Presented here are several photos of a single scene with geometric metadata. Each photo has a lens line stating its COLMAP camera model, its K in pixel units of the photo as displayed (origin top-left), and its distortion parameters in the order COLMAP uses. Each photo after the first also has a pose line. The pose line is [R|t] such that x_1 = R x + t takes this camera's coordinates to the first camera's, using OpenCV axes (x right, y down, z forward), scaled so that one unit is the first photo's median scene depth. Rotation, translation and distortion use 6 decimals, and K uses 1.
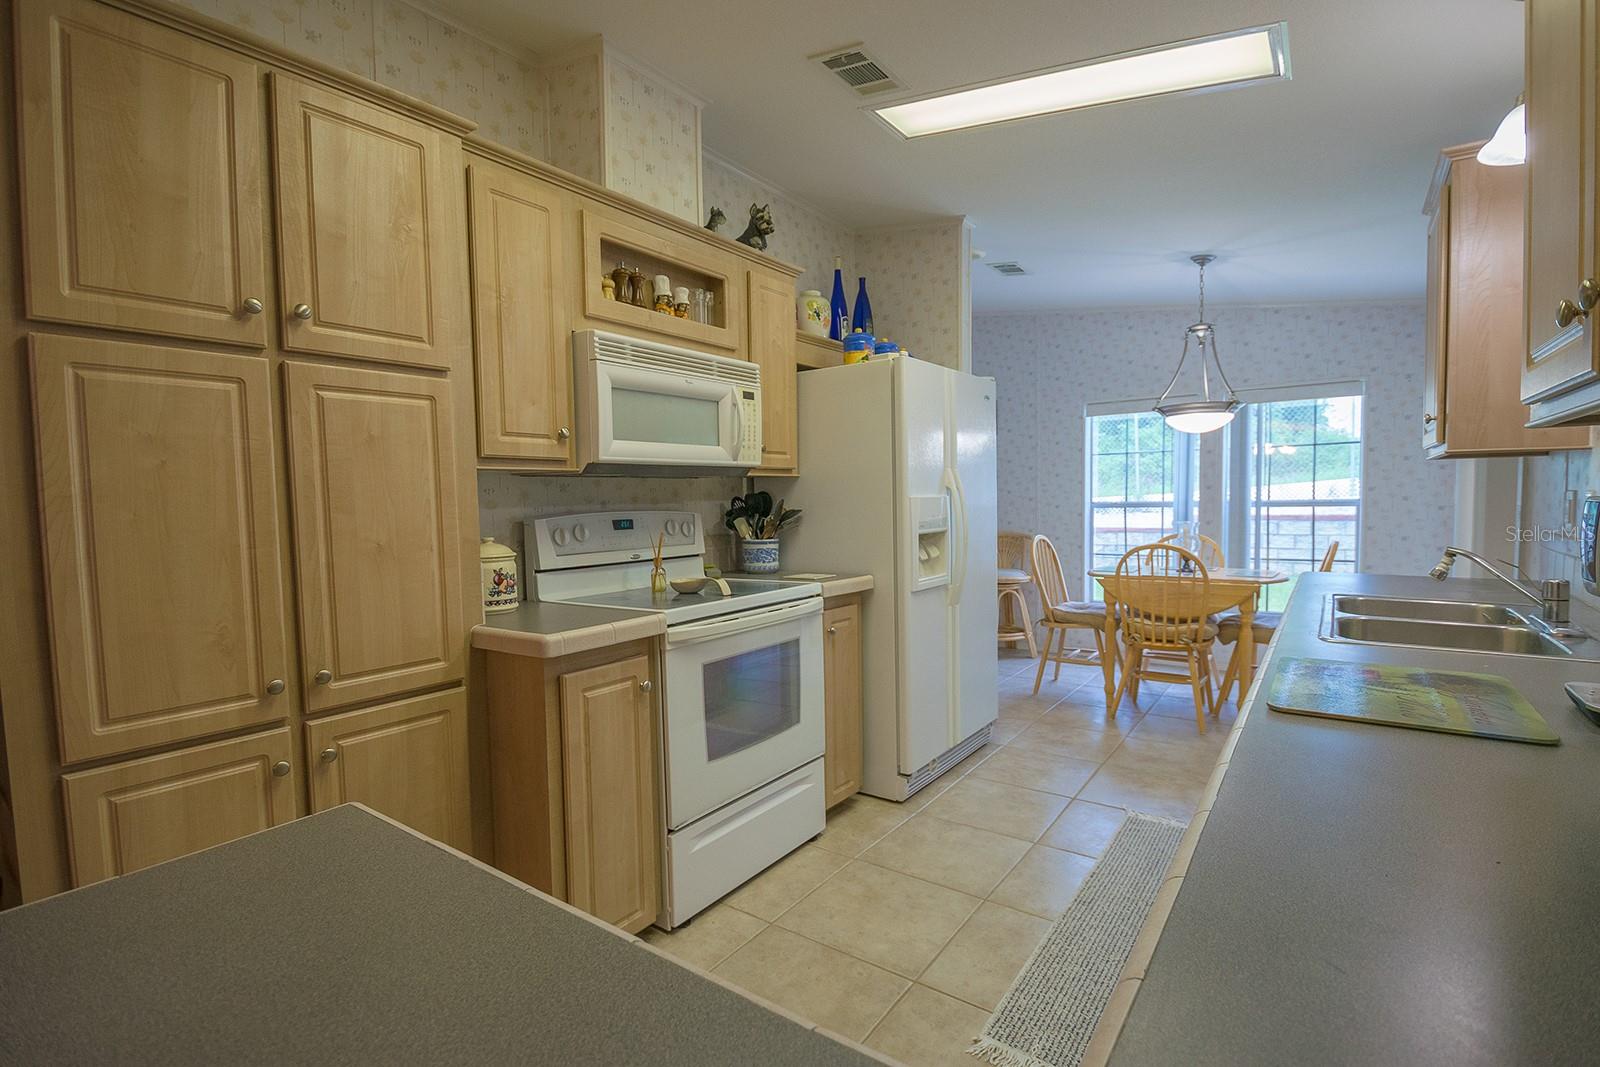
lens RADIAL K [[754.5, 0, 791.9], [0, 754.5, 538.6], [0, 0, 1]] dist [-0.000962, -0.004994]
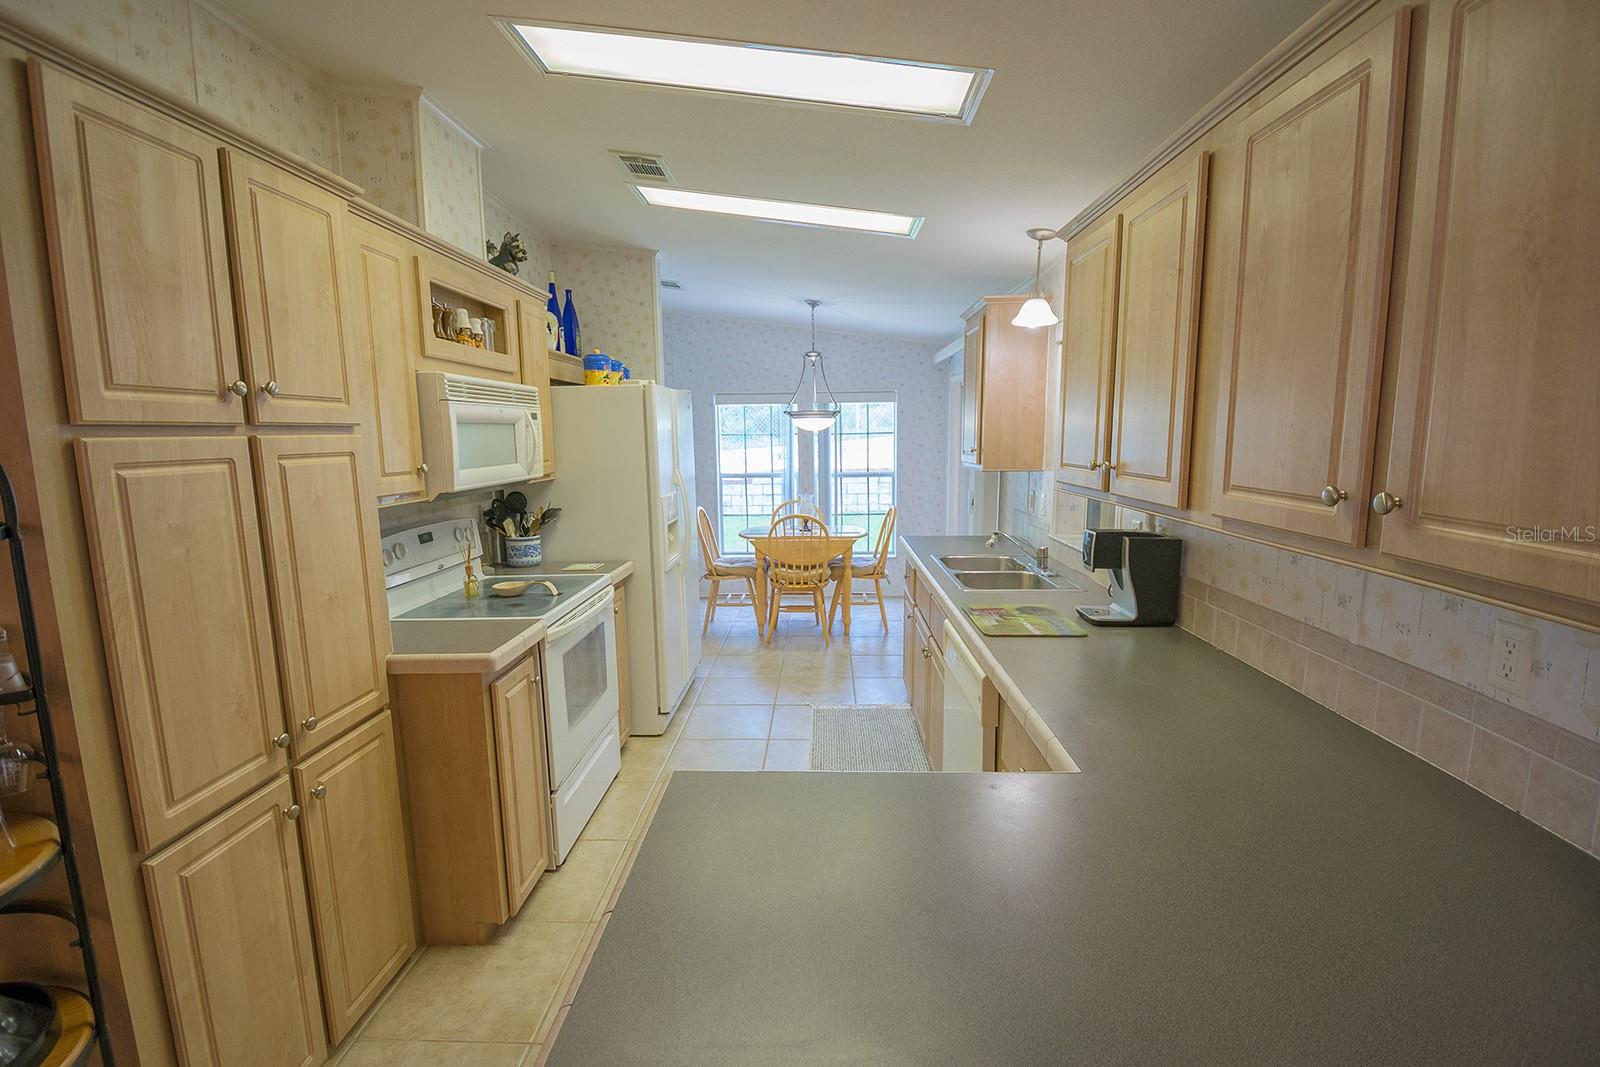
lens RADIAL K [[733.7, 0, 792.9], [0, 733.7, 536.0], [0, 0, 1]] dist [-0.012049, -0.007374]
pose [[0.829827, -0.071186, 0.553461, -0.432599], [0.027769, 0.995869, 0.086453, -0.113926], [-0.557329, -0.056372, 0.828376, -0.175721]]
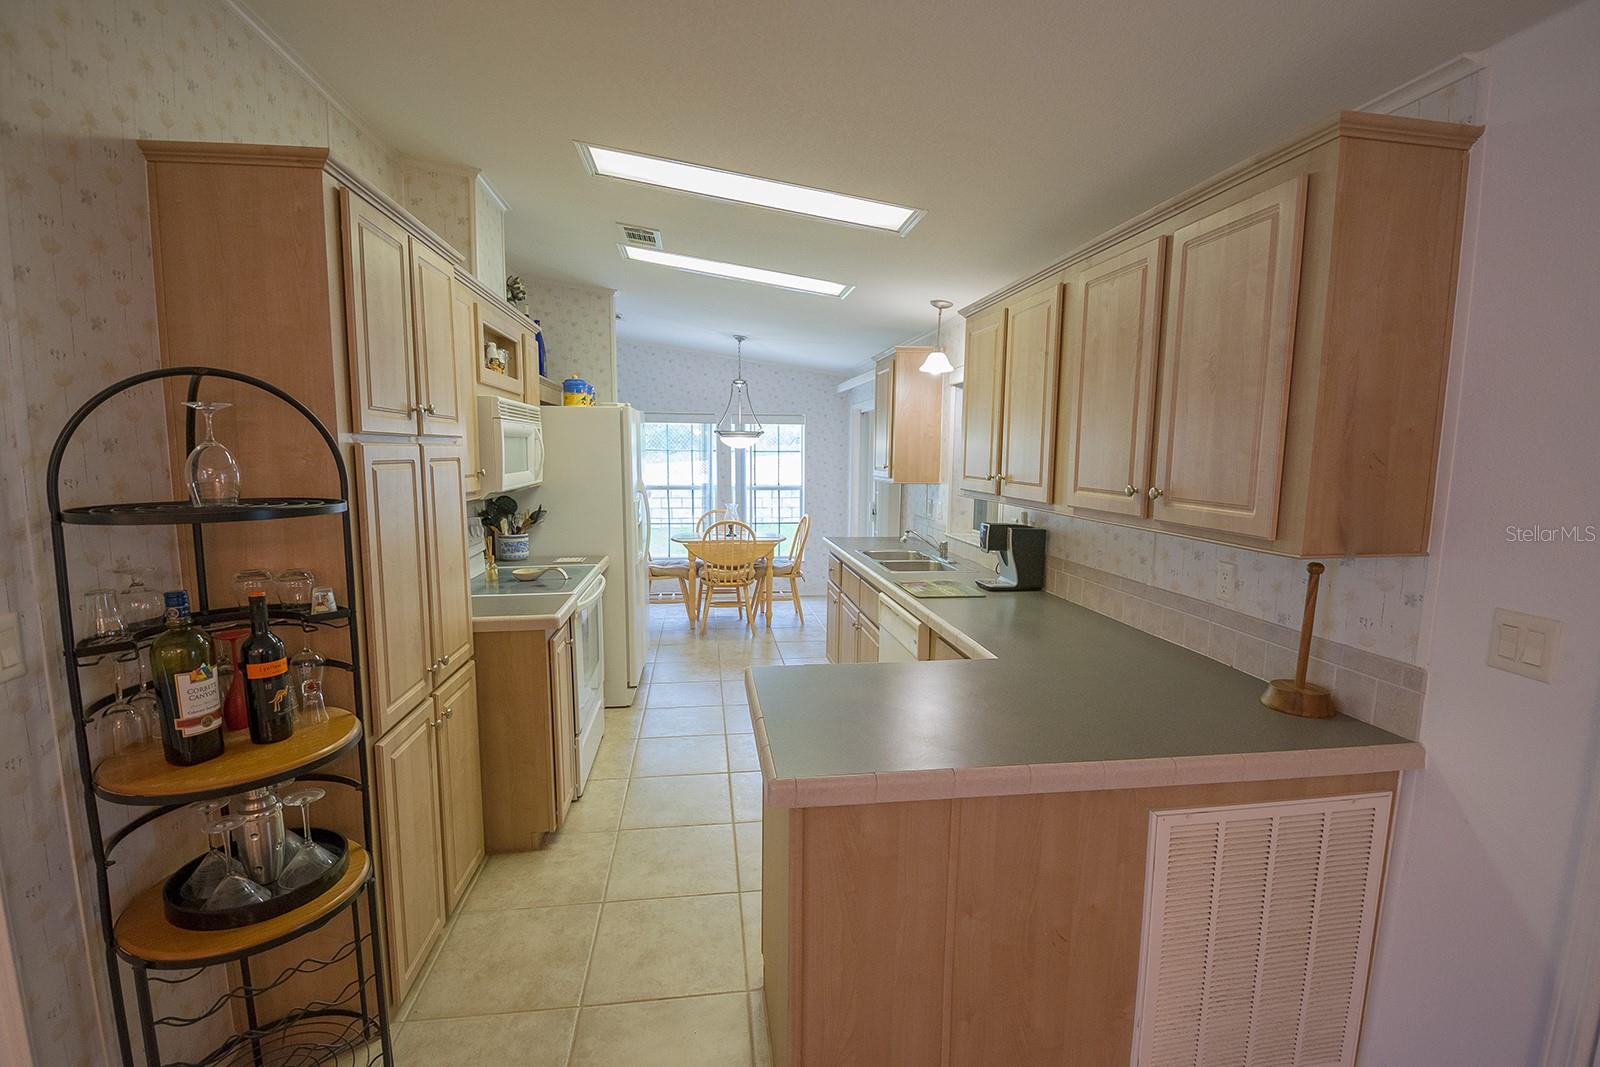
lens RADIAL K [[733.7, 0, 792.8], [0, 733.7, 532.4], [0, 0, 1]] dist [-0.012049, -0.007374]
pose [[0.722044, -0.053921, 0.689742, -0.783112], [0.015933, 0.997990, 0.061340, -0.099022], [-0.691663, -0.033301, 0.721452, -0.335197]]
